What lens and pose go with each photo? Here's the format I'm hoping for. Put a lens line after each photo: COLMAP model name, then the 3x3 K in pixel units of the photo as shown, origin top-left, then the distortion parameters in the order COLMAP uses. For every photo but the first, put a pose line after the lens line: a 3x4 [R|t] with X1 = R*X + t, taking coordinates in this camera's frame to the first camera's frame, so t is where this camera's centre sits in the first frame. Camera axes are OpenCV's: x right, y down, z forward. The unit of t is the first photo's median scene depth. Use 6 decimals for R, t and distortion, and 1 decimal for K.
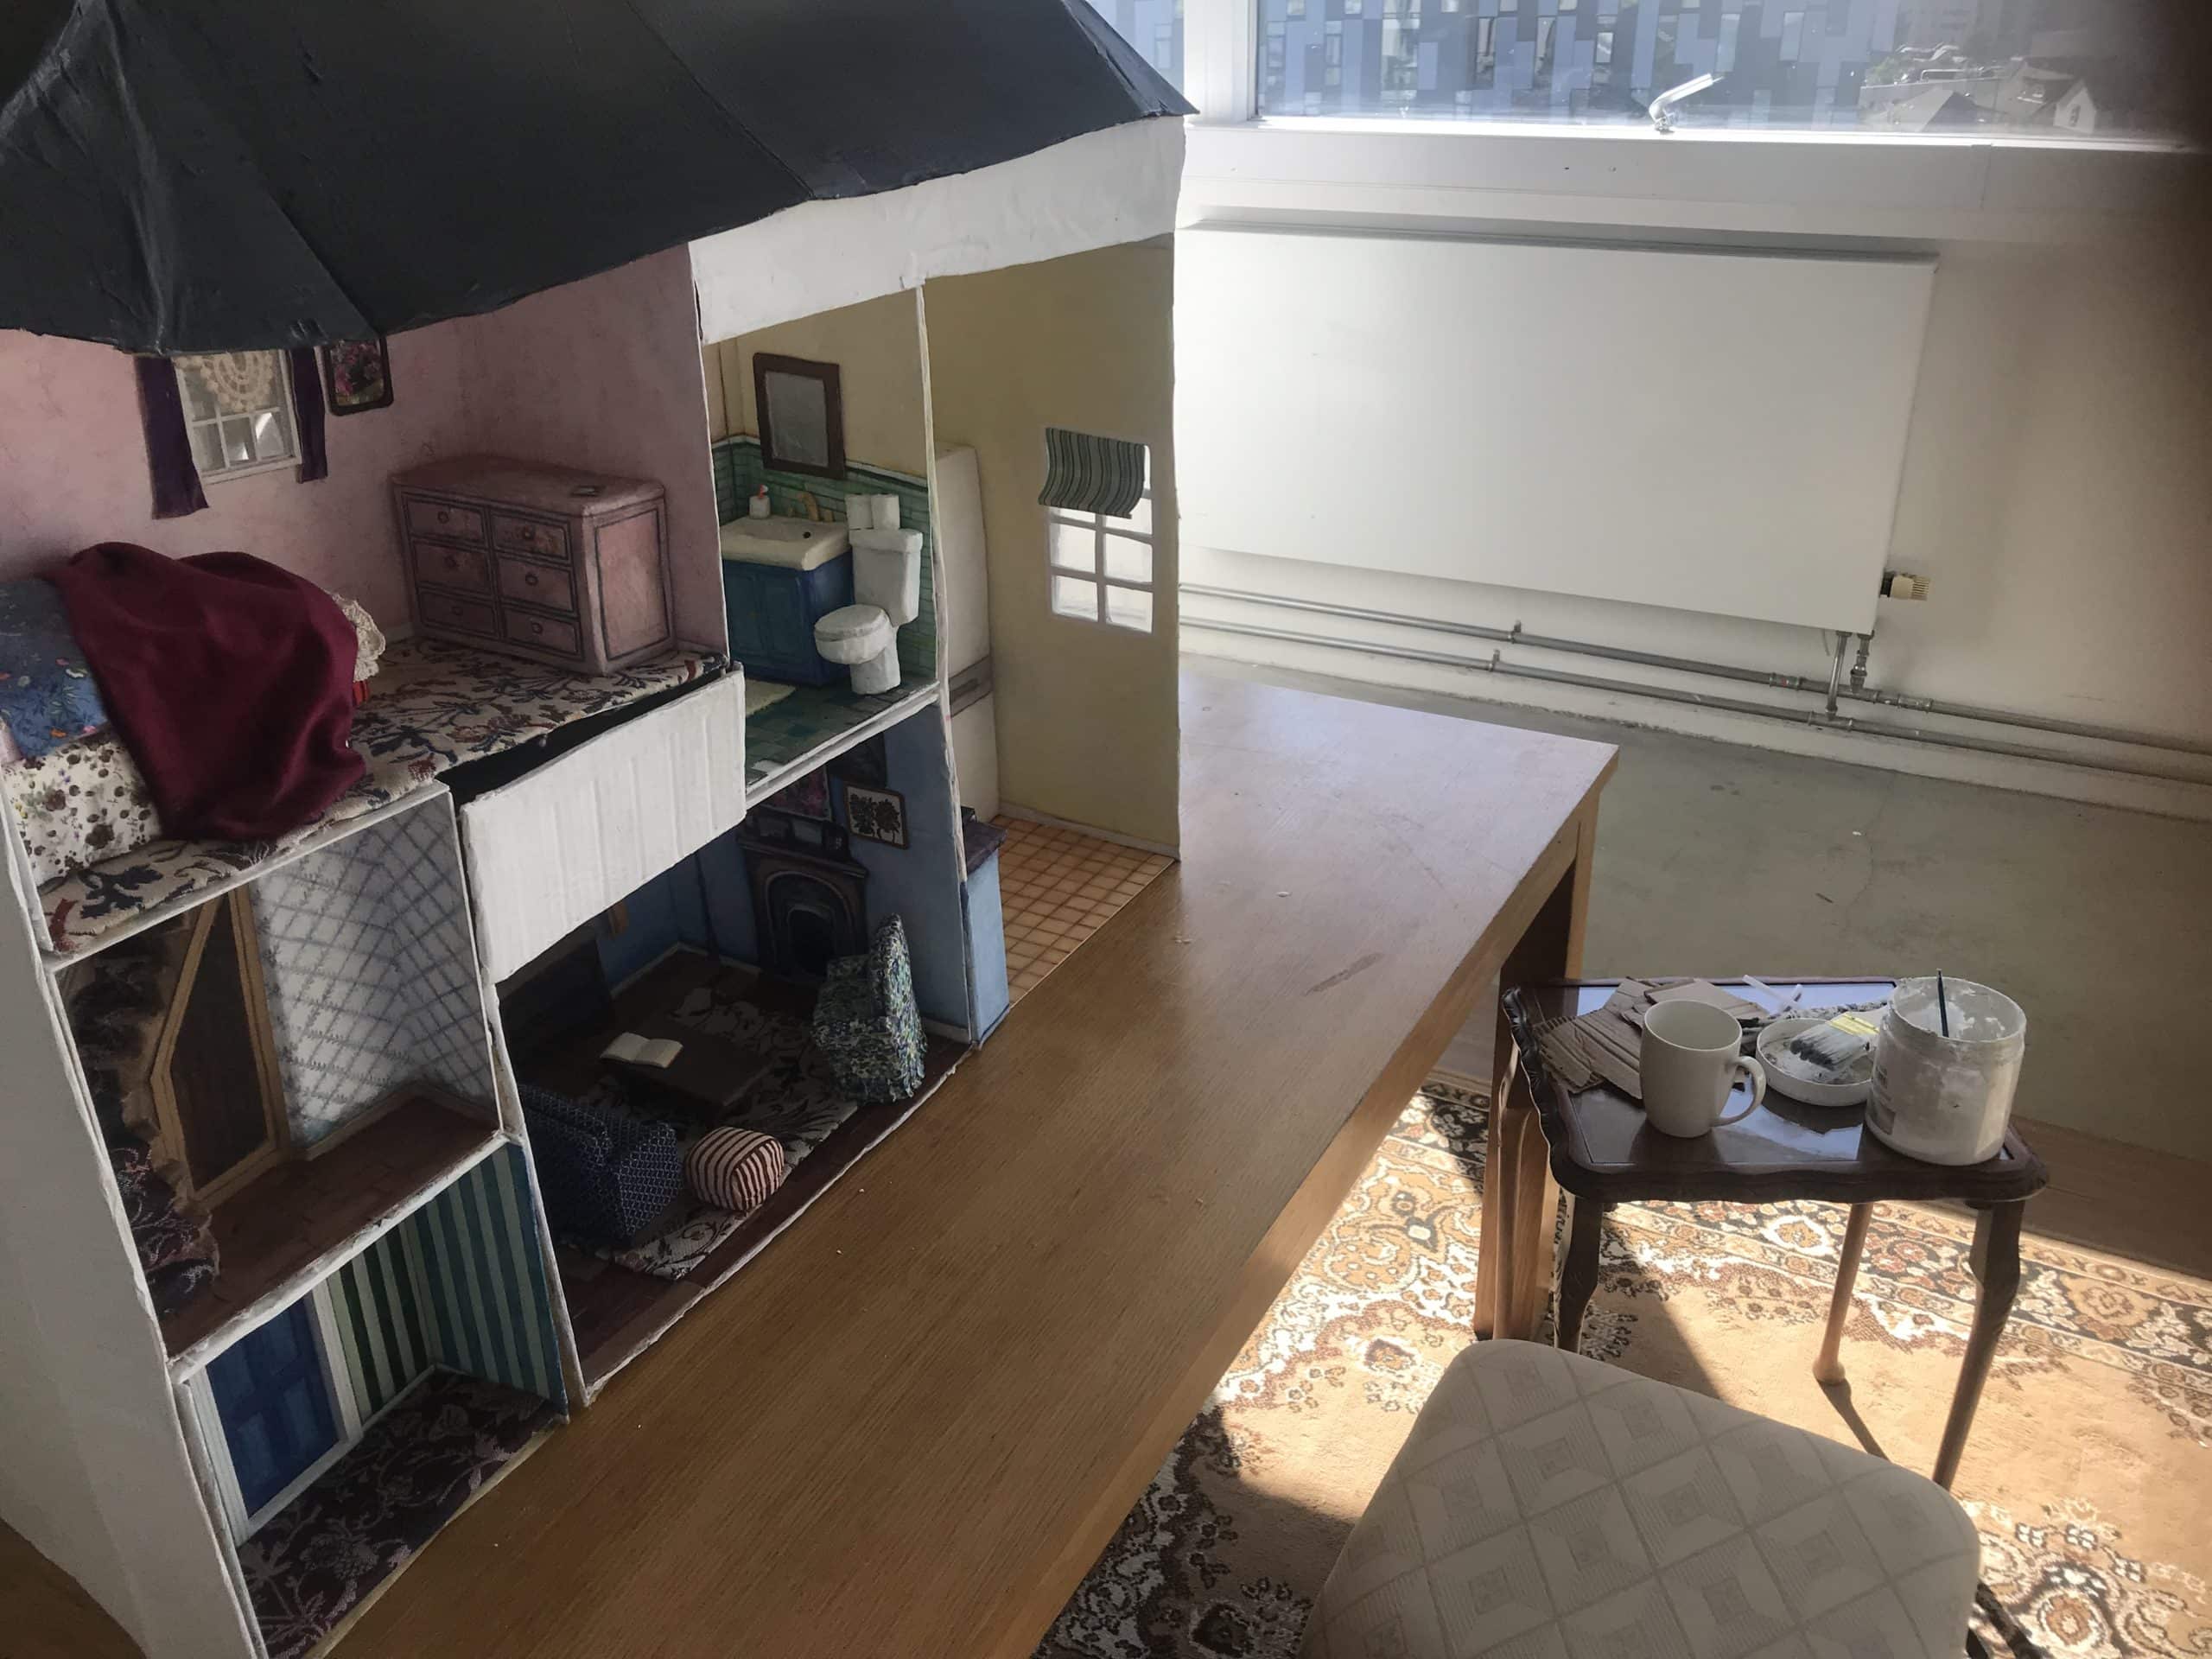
lens RADIAL K [[1824.6, 0, 1106.0], [0, 1824.6, 829.5], [0, 0, 1]] dist [-0.002662, -0.001658]
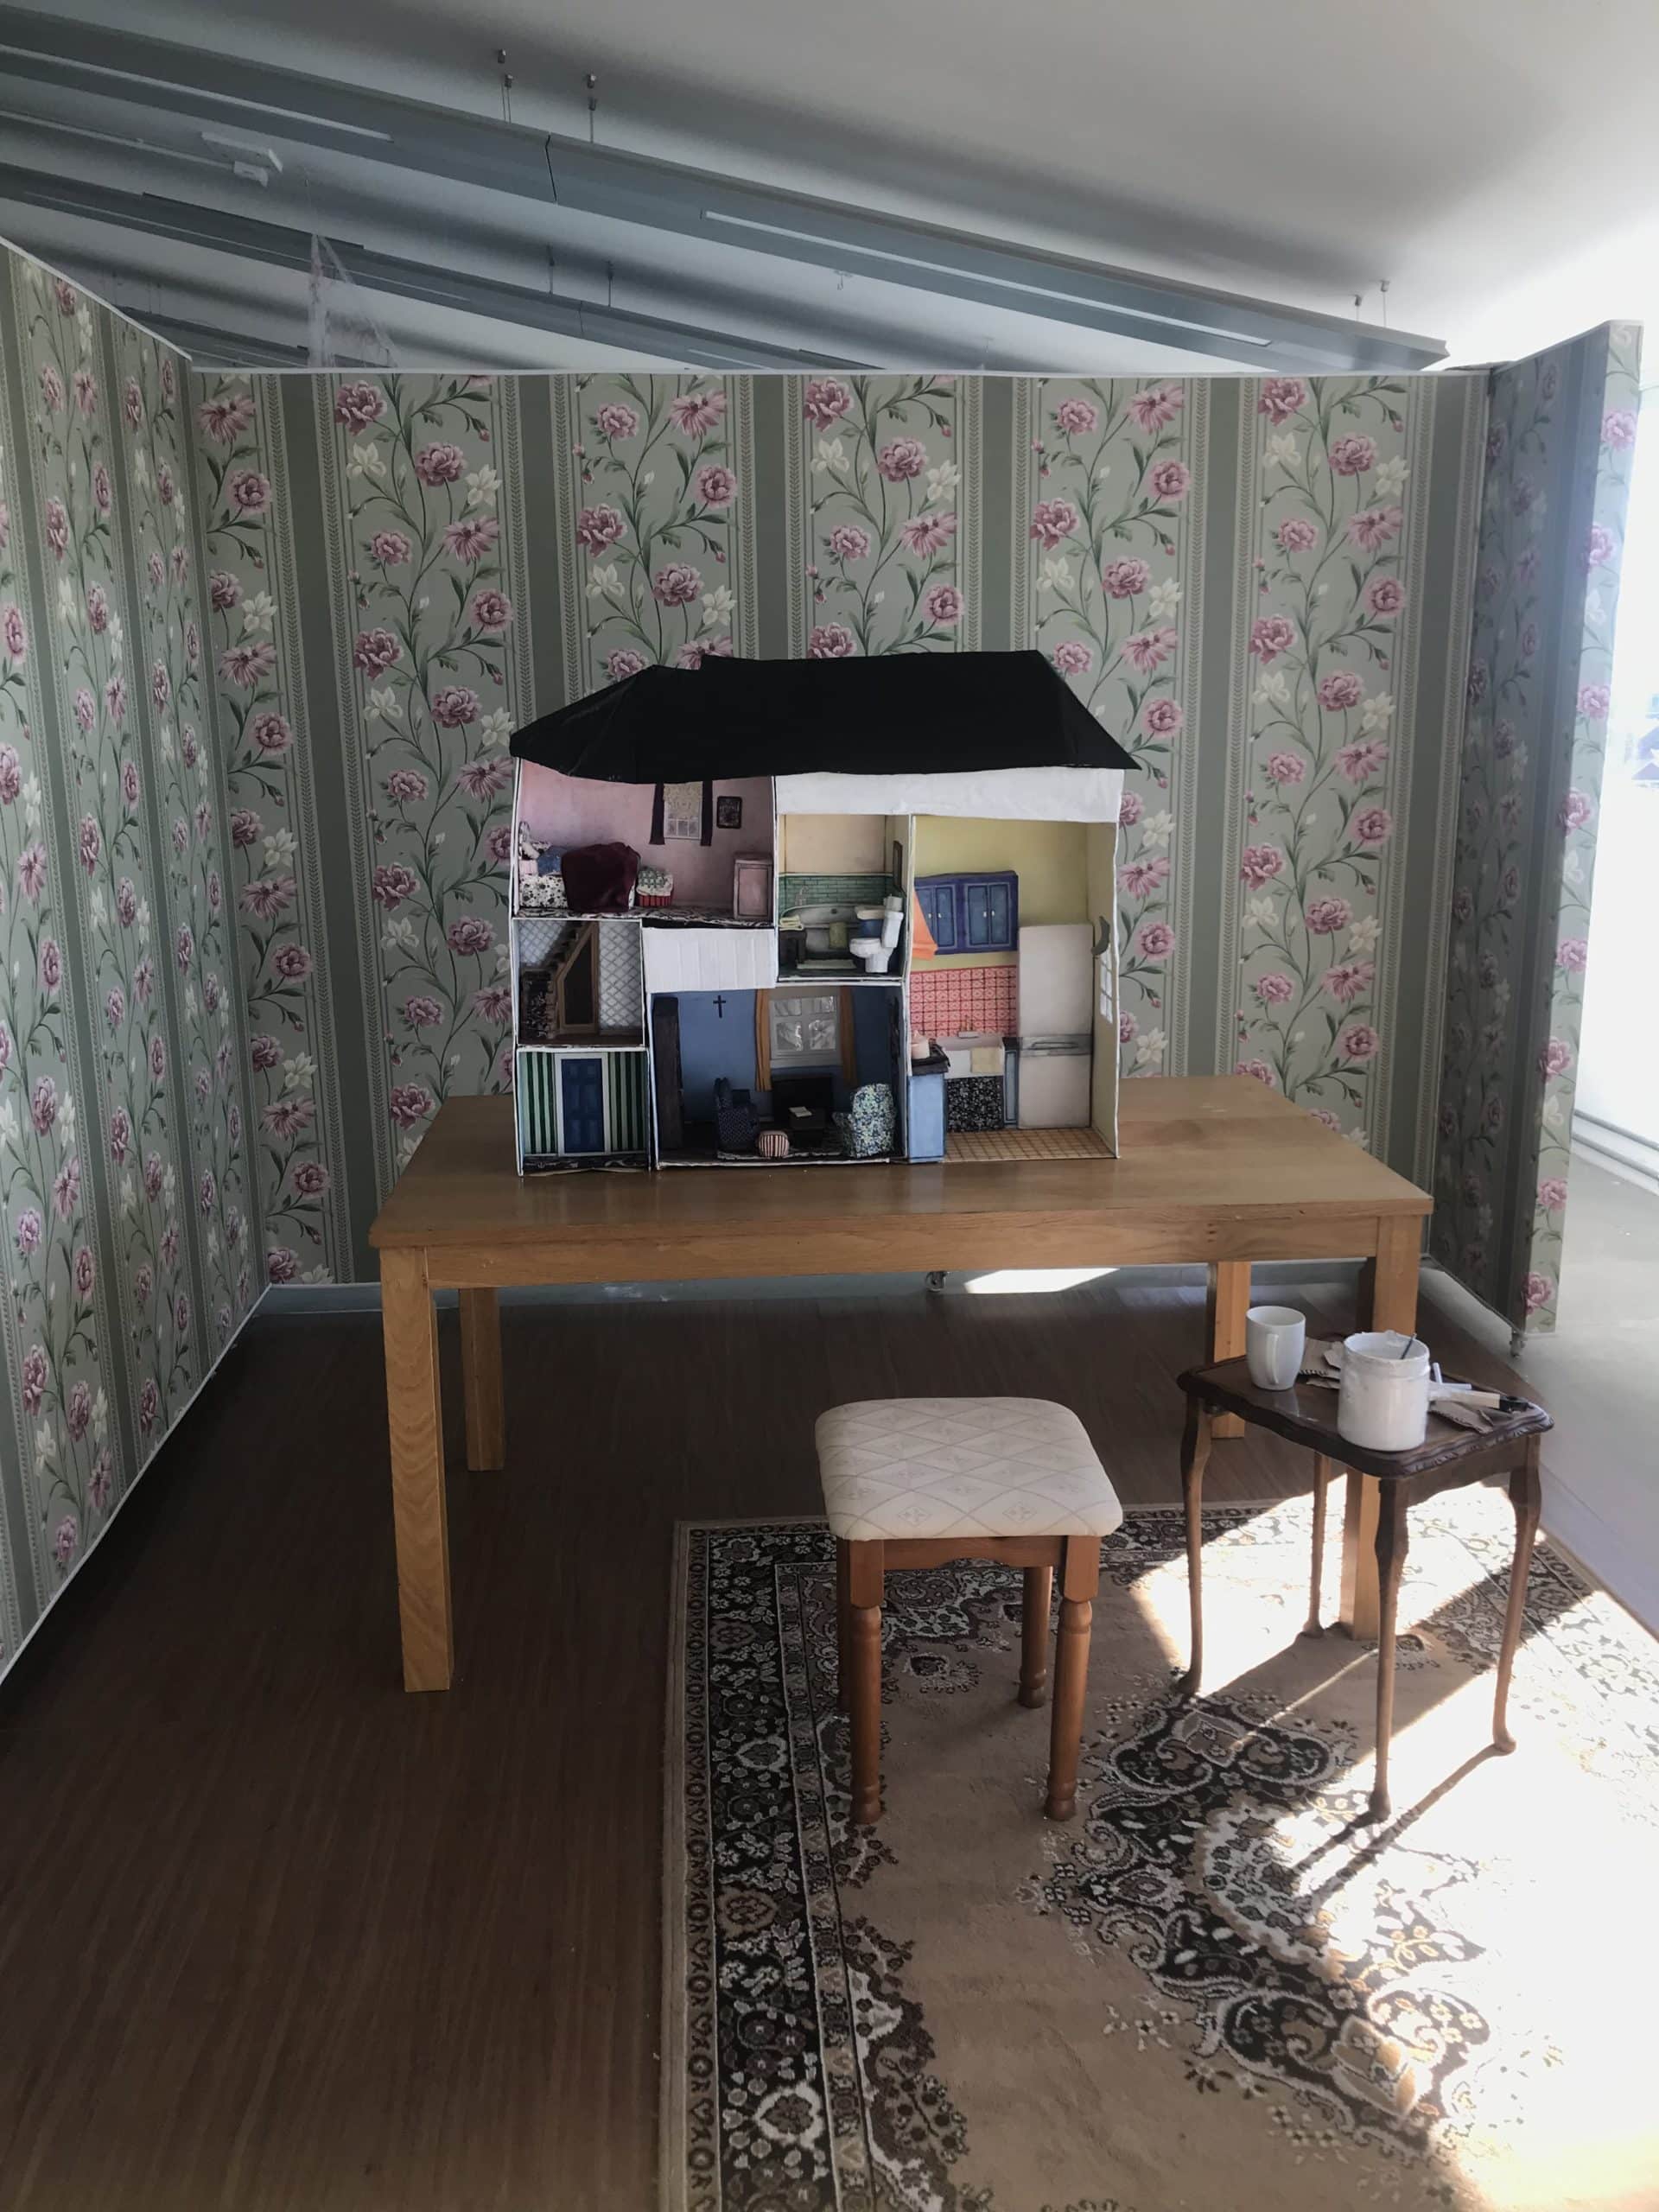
lens RADIAL K [[1824.6, 0, 829.5], [0, 1824.6, 1106.0], [0, 0, 1]] dist [-0.002662, -0.001658]
pose [[0.527579, 0.198950, -0.825881, 2.472152], [-0.384750, 0.922722, -0.023503, 0.219976], [0.757382, 0.330157, 0.563355, -0.464412]]
